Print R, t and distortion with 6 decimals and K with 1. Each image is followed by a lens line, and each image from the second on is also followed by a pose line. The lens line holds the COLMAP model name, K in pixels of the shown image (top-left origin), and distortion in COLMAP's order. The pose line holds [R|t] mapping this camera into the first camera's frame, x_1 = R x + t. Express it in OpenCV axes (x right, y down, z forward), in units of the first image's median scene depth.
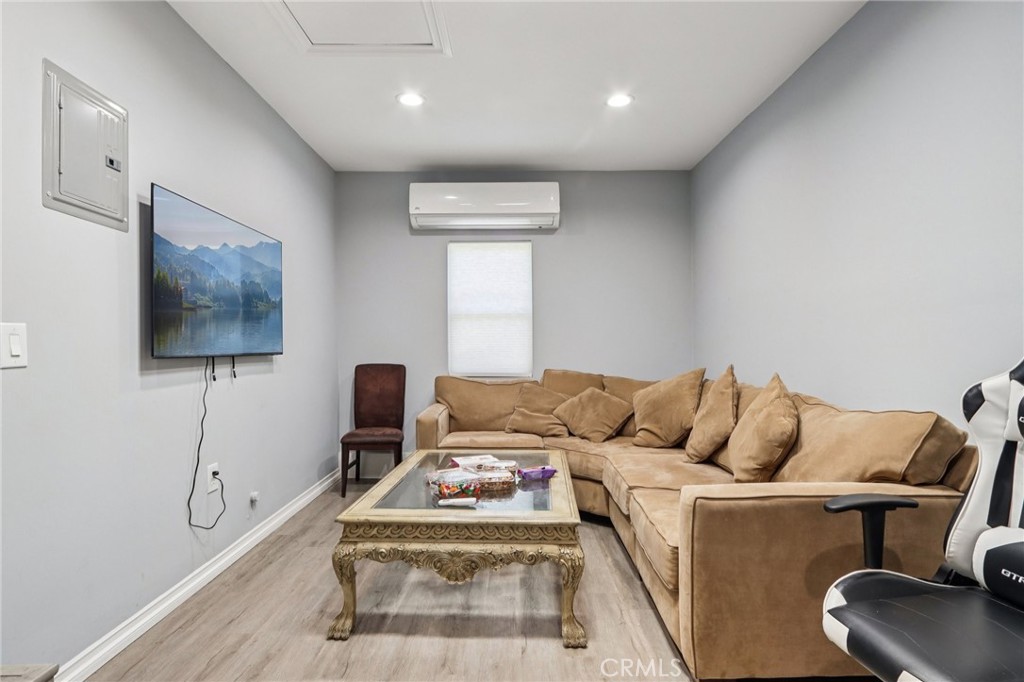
lens RADIAL K [[541.5, 0, 512.8], [0, 541.5, 343.8], [0, 0, 1]] dist [-0.014999, 0.003564]
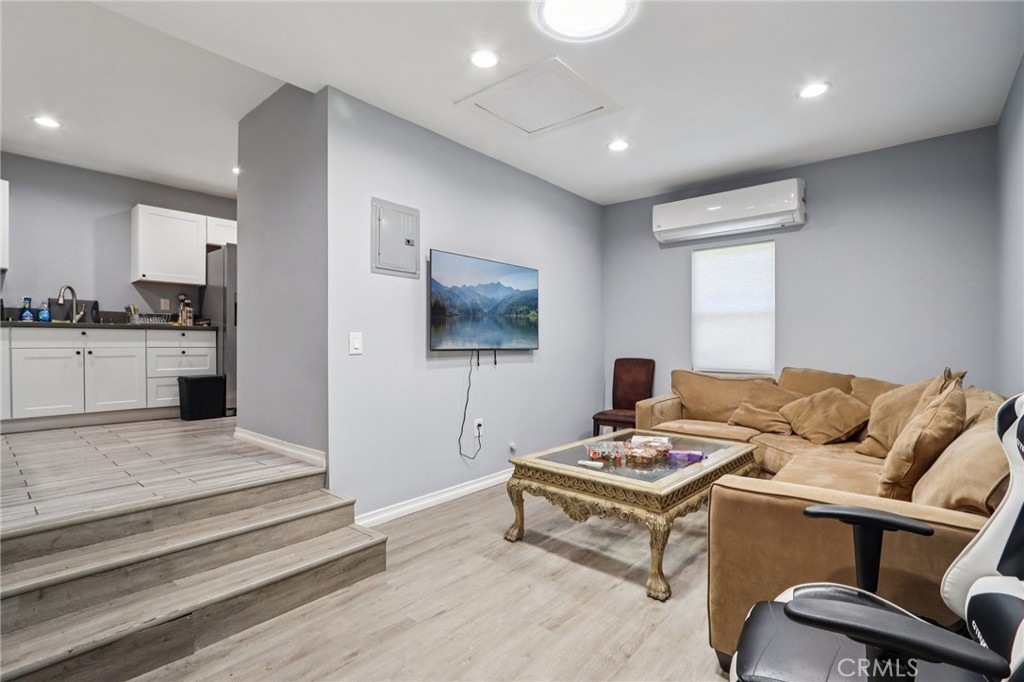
lens RADIAL K [[482.6, 0, 512.5], [0, 482.6, 344.3], [0, 0, 1]] dist [-0.016683, 0.002897]
pose [[0.760848, 0.003799, -0.648919, 0.440241], [0.000820, 0.999976, 0.006816, -0.003578], [0.648929, -0.005718, 0.760827, -0.004225]]
